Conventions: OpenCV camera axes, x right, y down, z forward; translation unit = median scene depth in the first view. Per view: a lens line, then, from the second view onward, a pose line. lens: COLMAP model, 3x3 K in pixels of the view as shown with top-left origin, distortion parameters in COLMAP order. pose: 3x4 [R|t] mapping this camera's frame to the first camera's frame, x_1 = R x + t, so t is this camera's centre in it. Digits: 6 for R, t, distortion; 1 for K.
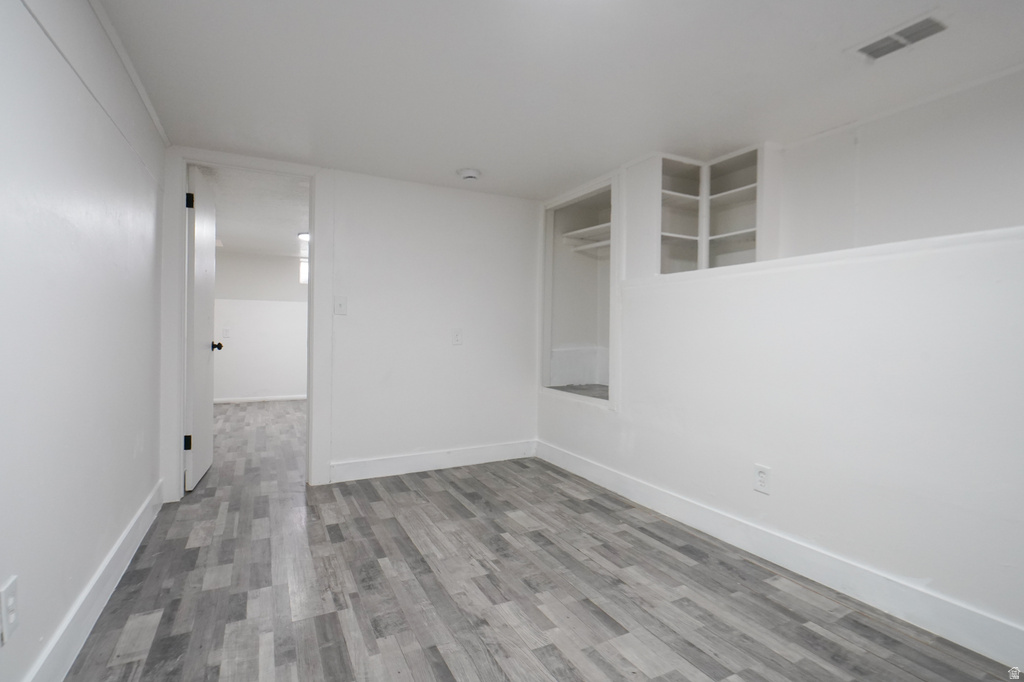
lens RADIAL K [[478.9, 0, 517.2], [0, 478.9, 335.5], [0, 0, 1]] dist [-0.001866, -0.000150]
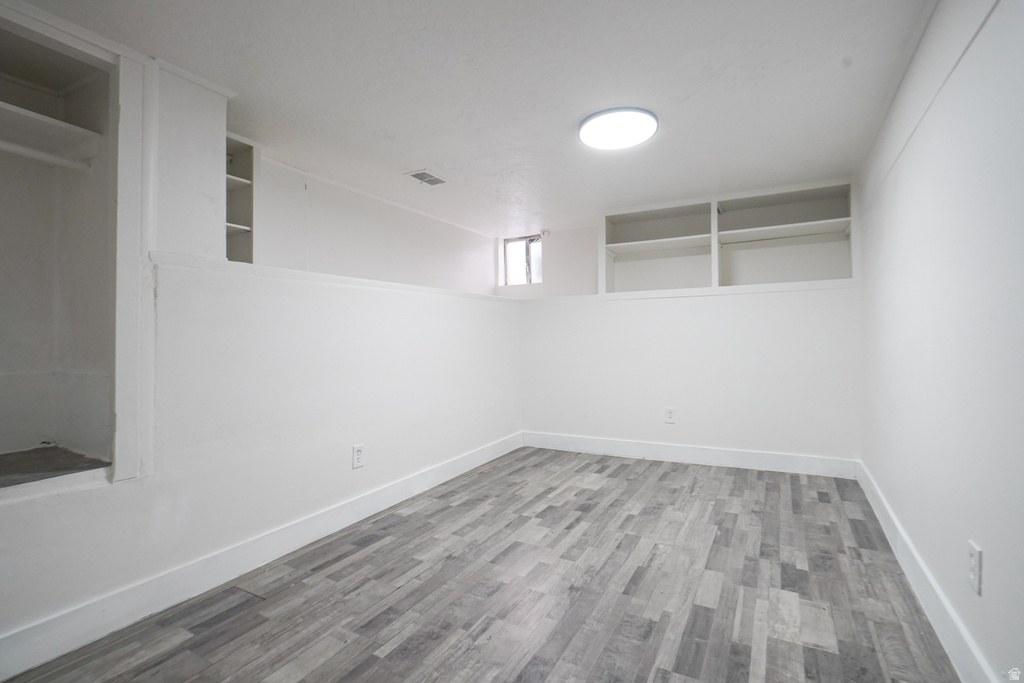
lens RADIAL K [[478.9, 0, 519.1], [0, 478.9, 338.9], [0, 0, 1]] dist [-0.001866, -0.000150]
pose [[-0.552644, -0.001848, 0.833415, -0.870946], [0.011868, 0.999879, 0.010087, -0.008809], [-0.833333, 0.015465, -0.552555, 1.580569]]
